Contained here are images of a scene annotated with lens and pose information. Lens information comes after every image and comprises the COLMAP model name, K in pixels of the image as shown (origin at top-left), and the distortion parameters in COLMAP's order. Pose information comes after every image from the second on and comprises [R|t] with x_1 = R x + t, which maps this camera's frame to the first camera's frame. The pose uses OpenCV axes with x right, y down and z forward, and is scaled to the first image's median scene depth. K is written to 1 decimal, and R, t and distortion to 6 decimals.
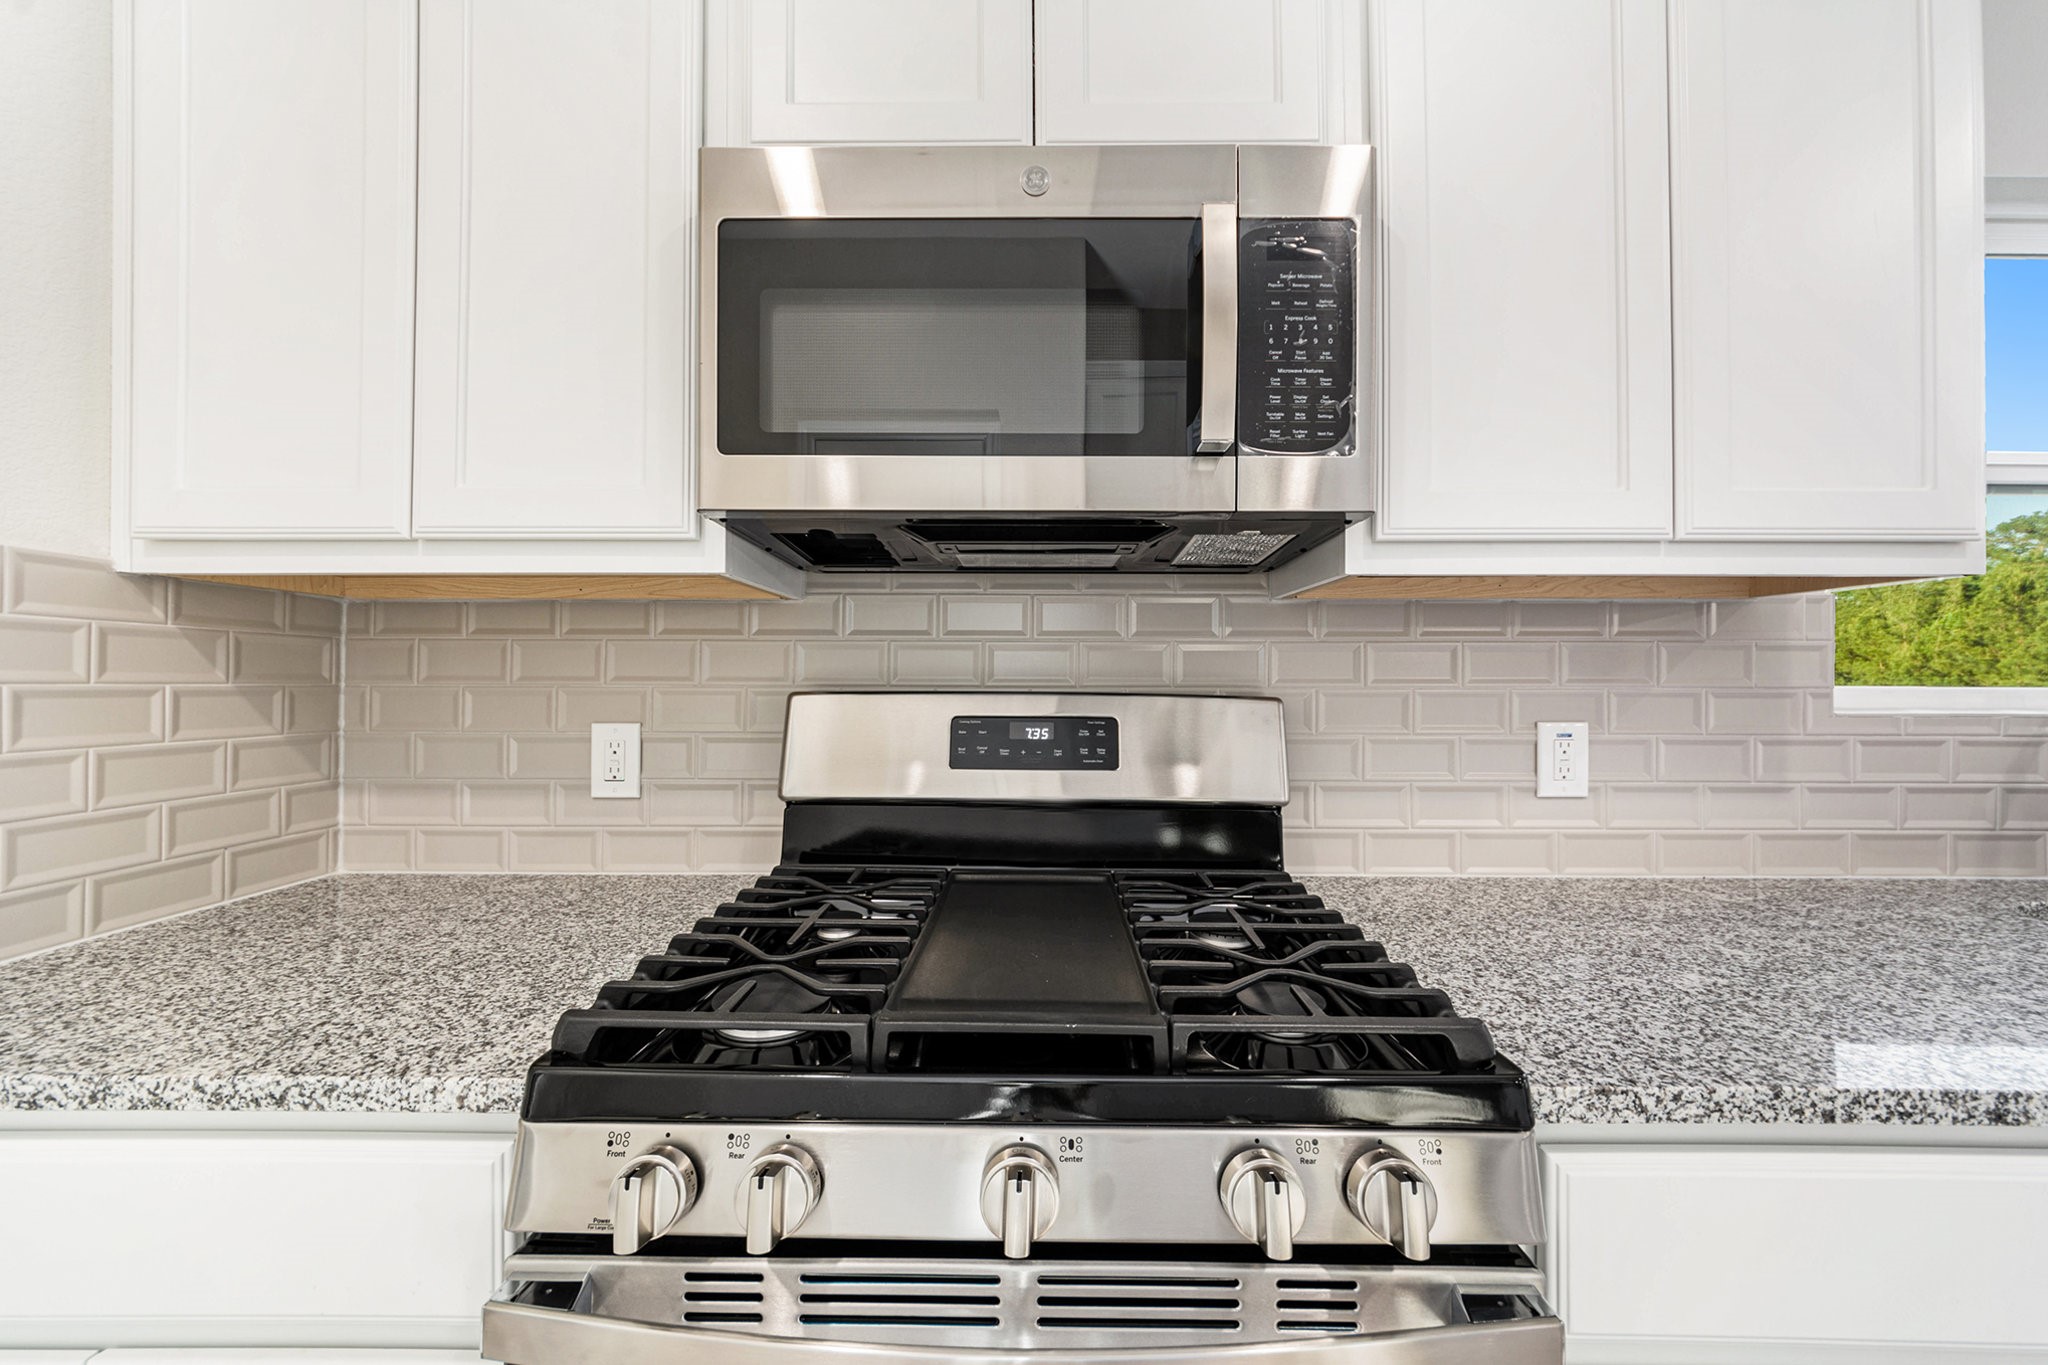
lens RADIAL K [[735.1, 0, 1026.0], [0, 735.1, 697.4], [0, 0, 1]] dist [0.001921, -0.001395]
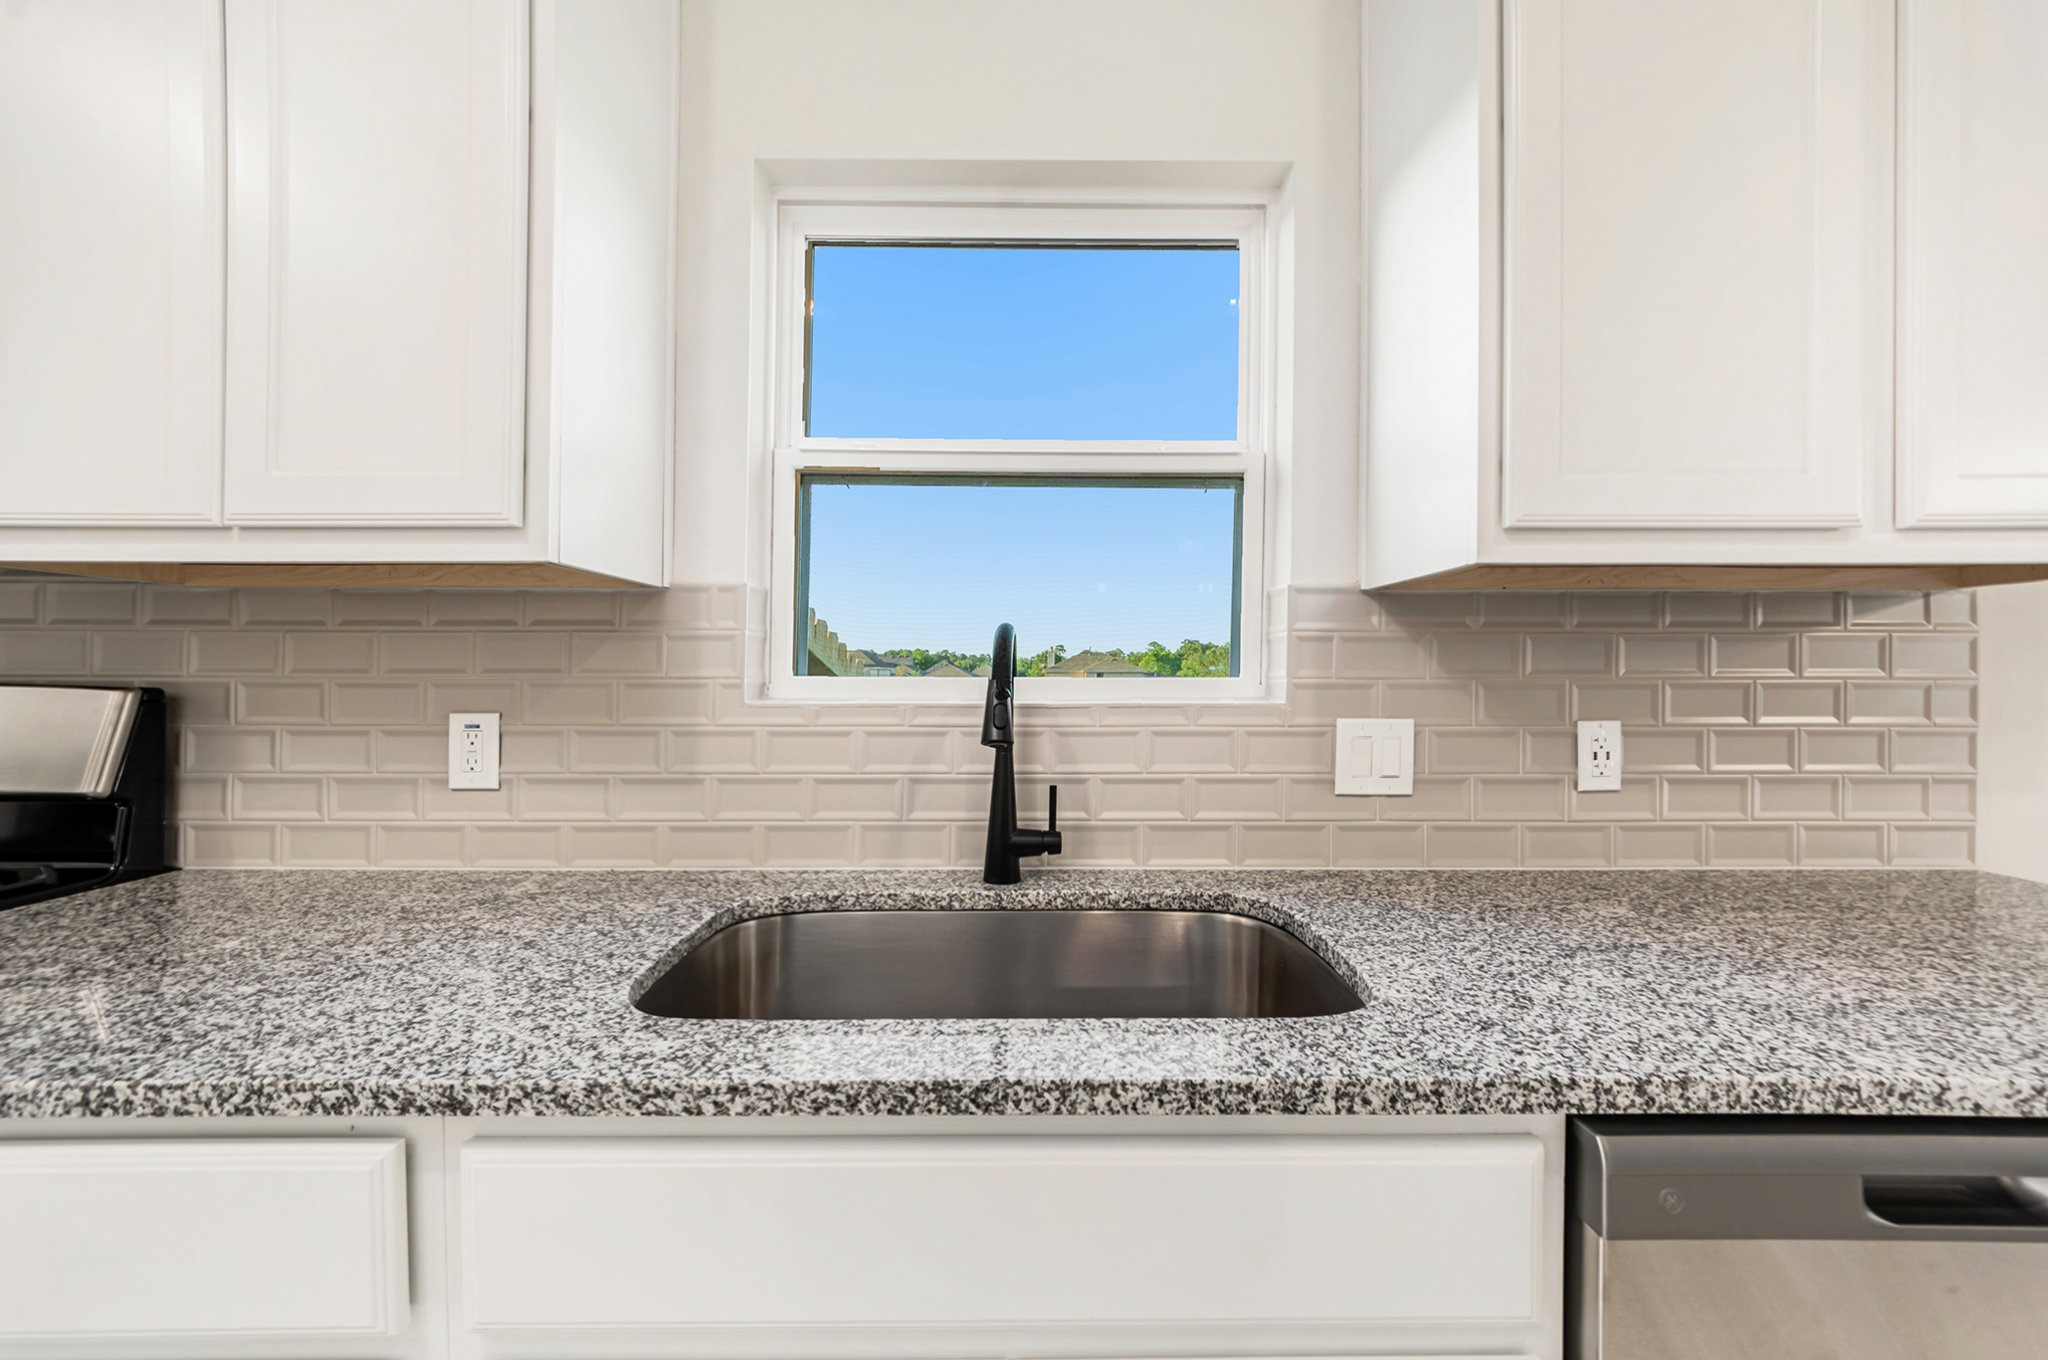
lens RADIAL K [[735.1, 0, 1034.9], [0, 735.1, 699.5], [0, 0, 1]] dist [0.001921, -0.001395]
pose [[0.999781, 0.000834, 0.020895, 1.452084], [-0.001084, 0.999928, 0.011964, 0.002717], [-0.020884, -0.011984, 0.999710, -0.003234]]
